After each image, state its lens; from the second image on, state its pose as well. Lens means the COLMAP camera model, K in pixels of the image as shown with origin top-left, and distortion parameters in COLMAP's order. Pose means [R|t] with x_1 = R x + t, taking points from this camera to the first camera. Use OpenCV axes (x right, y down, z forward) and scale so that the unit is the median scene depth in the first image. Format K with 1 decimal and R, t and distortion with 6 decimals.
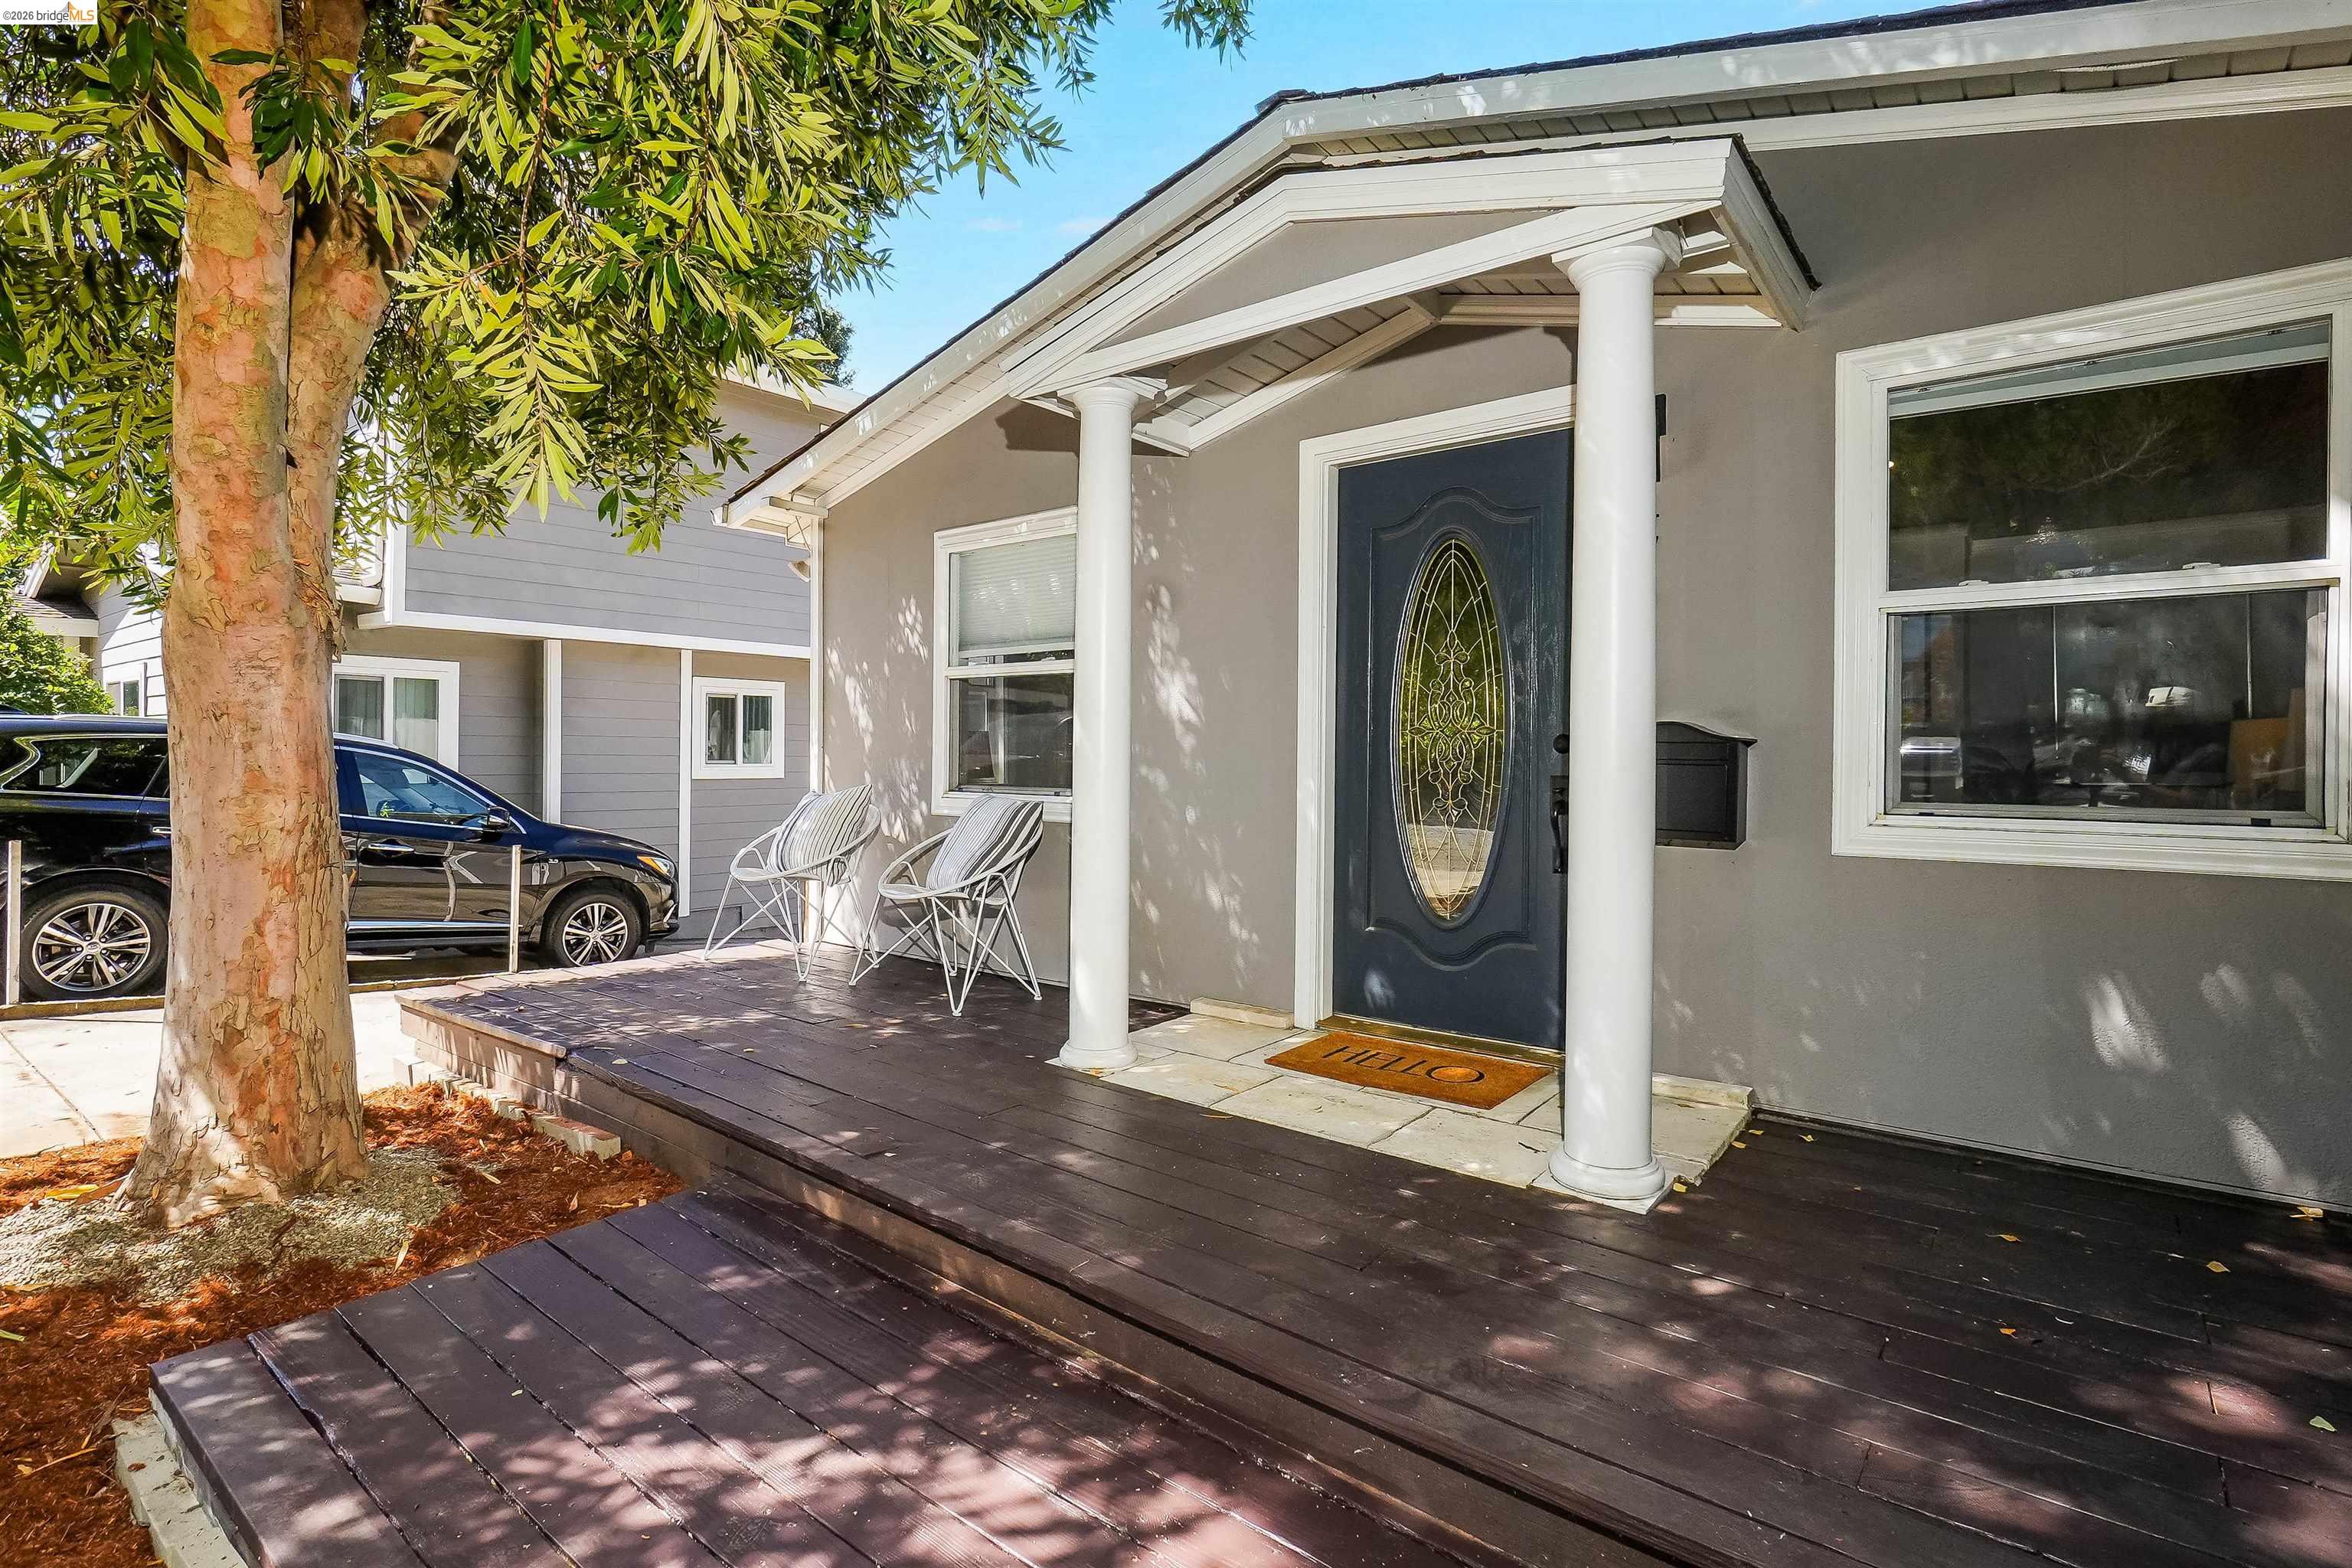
lens RADIAL K [[1054.9, 0, 1179.6], [0, 1054.9, 742.2], [0, 0, 1]] dist [-0.001379, 0.000174]
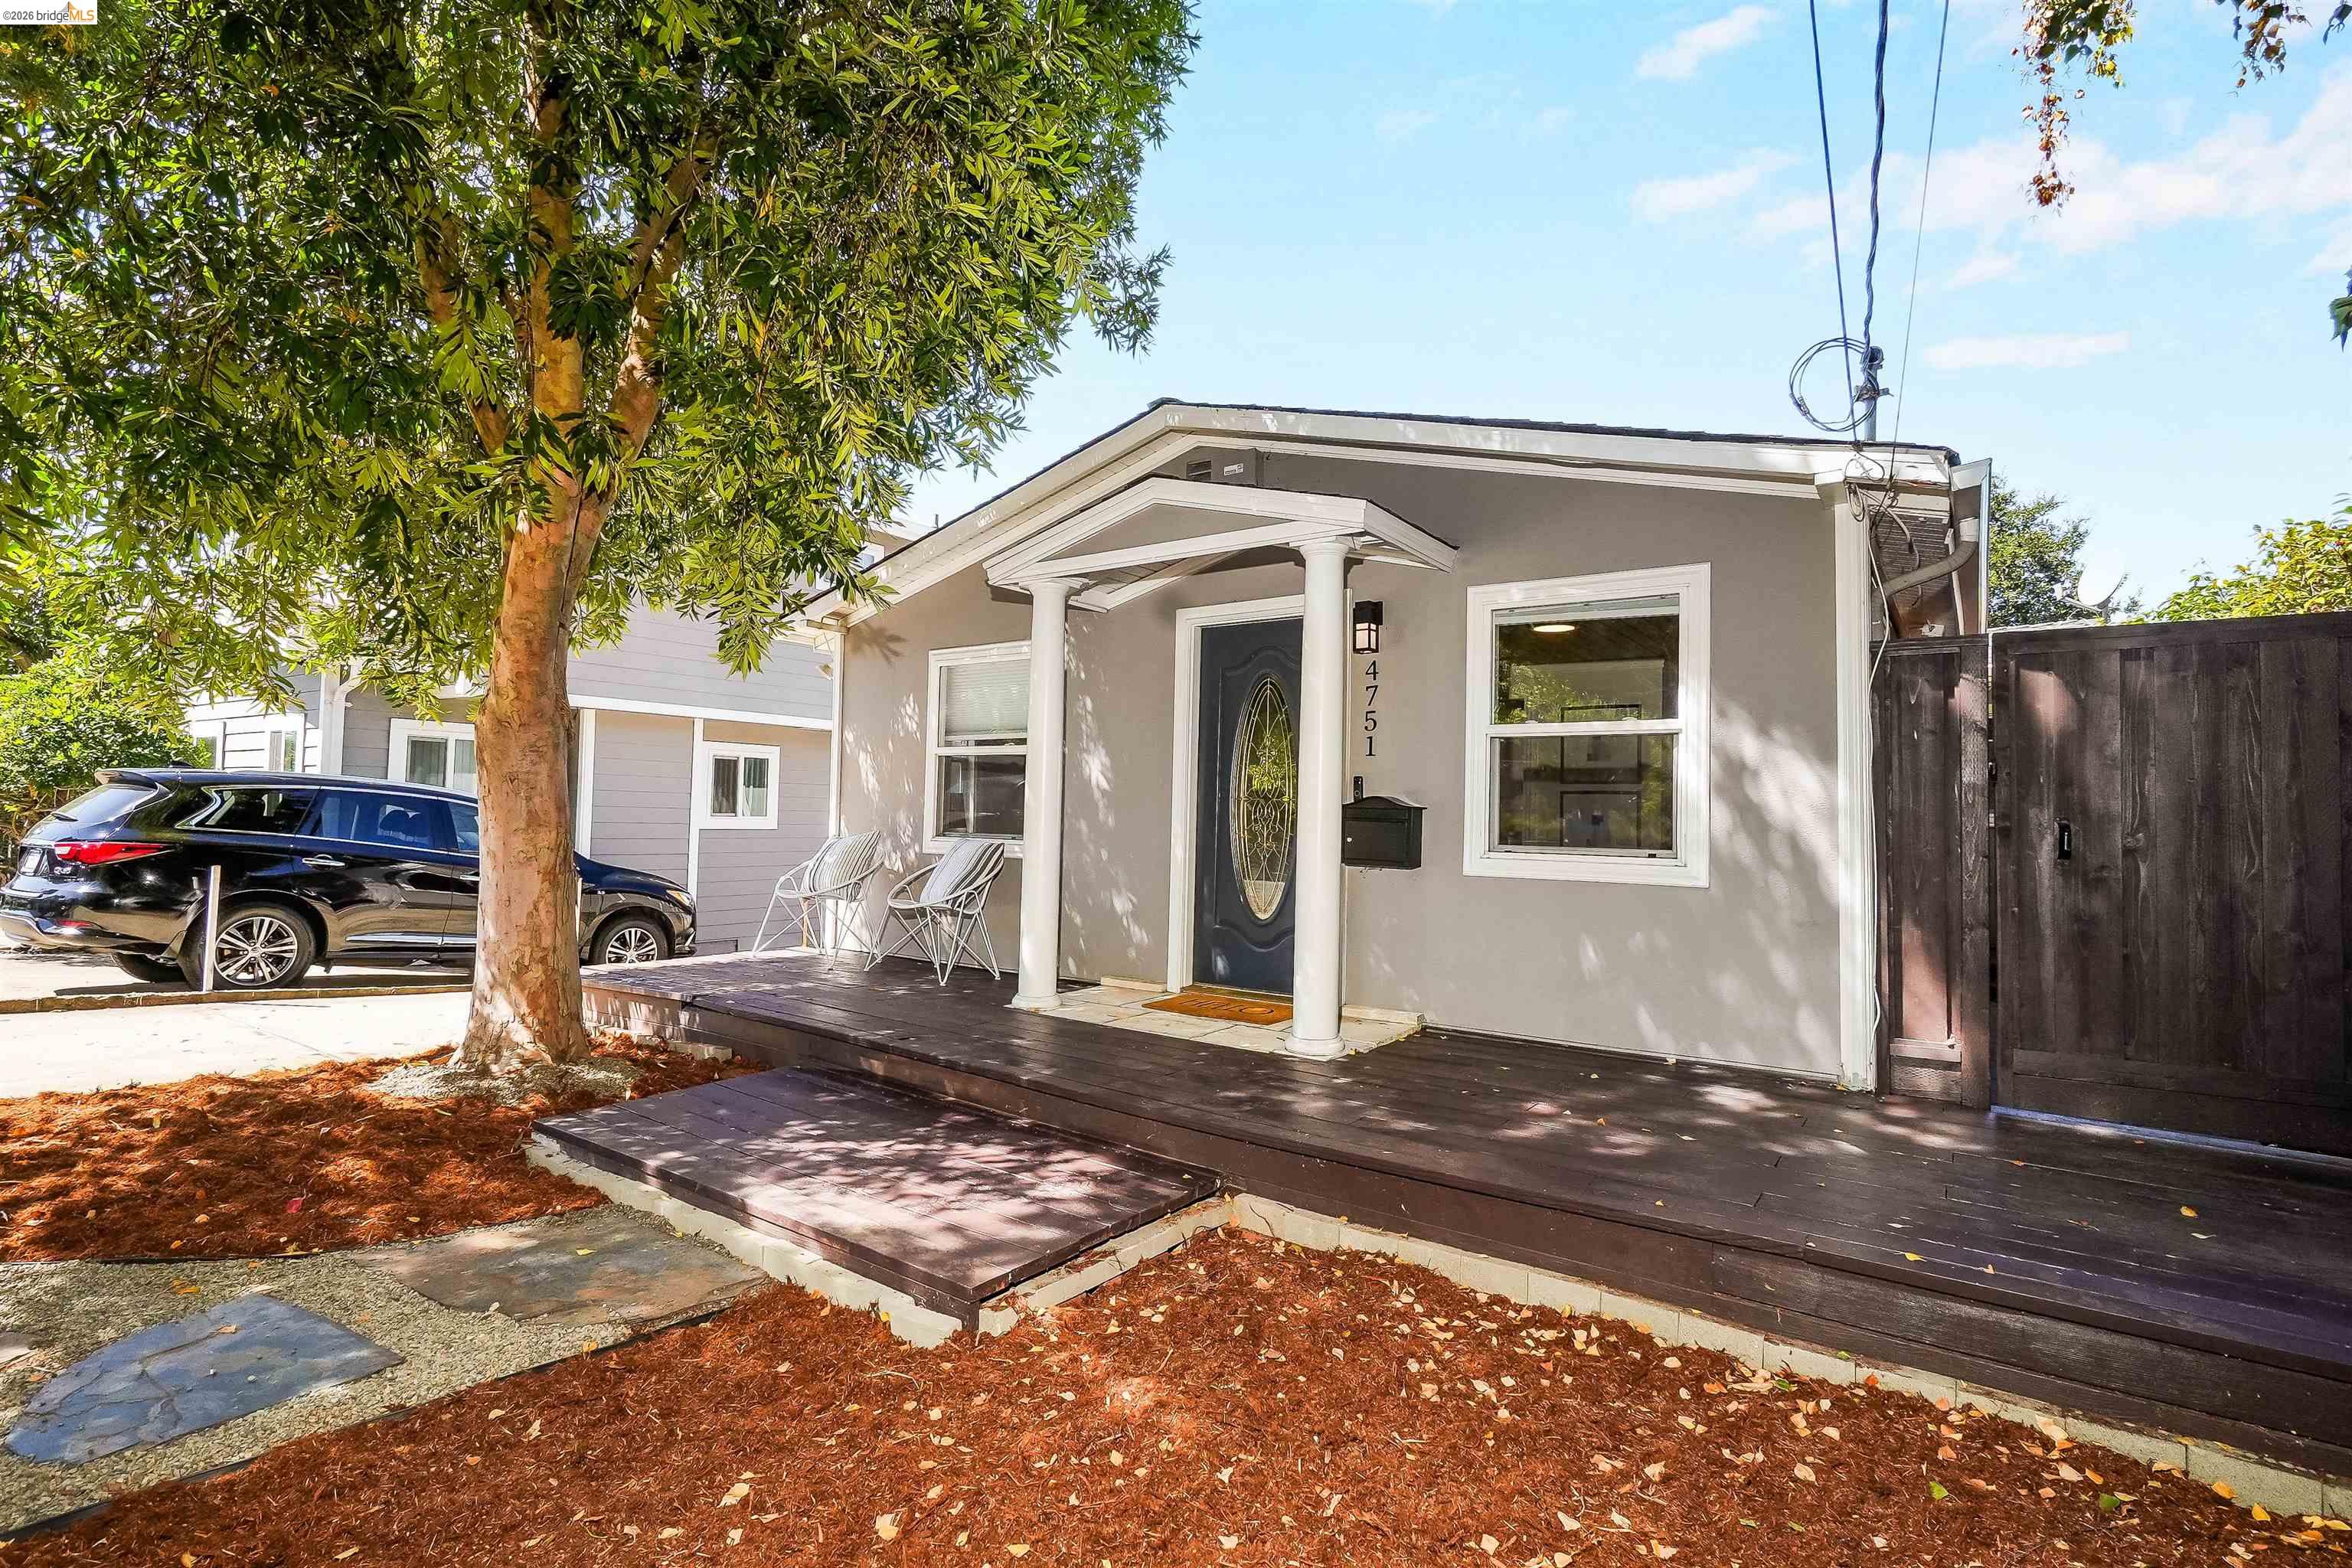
lens RADIAL K [[1026.9, 0, 1184.7], [0, 1026.9, 794.3], [0, 0, 1]] dist [-0.014307, 0.007005]
pose [[0.998600, 0.016594, 0.050222, 0.060577], [-0.016157, 0.999828, -0.009101, -0.003237], [-0.050365, 0.008277, 0.998697, -0.539588]]
